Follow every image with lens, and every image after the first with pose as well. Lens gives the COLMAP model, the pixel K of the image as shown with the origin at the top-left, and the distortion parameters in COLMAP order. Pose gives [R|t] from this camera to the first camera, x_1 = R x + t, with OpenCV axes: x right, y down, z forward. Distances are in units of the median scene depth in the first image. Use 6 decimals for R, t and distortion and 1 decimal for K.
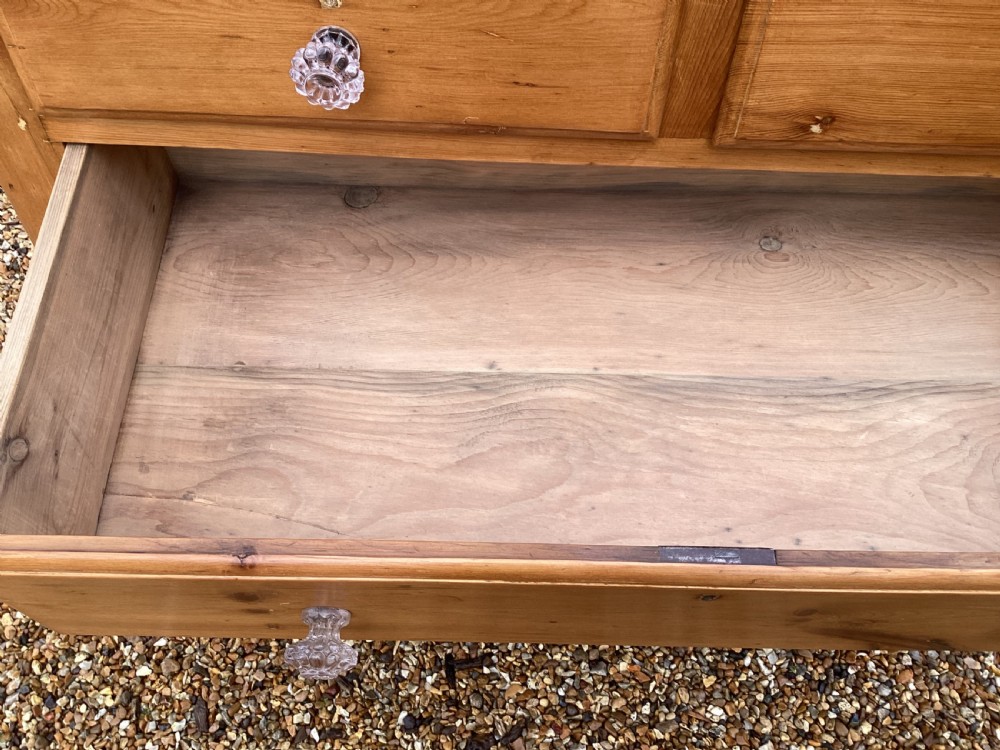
lens RADIAL K [[901.1, 0, 498.1], [0, 901.1, 372.7], [0, 0, 1]] dist [0.060403, -0.104968]
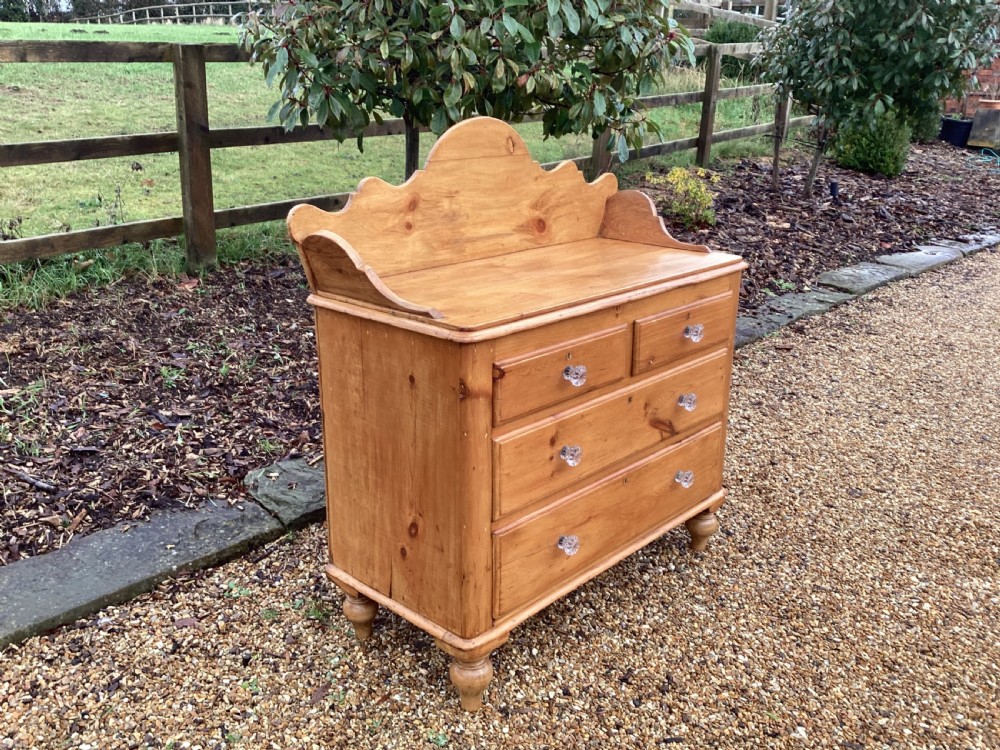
lens RADIAL K [[901.1, 0, 501.5], [0, 901.1, 374.8], [0, 0, 1]] dist [0.060403, -0.104968]
pose [[0.658425, -0.243736, 0.712088, -1.479142], [0.606505, 0.732060, -0.310226, 0.295190], [-0.445678, 0.636145, 0.629833, -0.539047]]
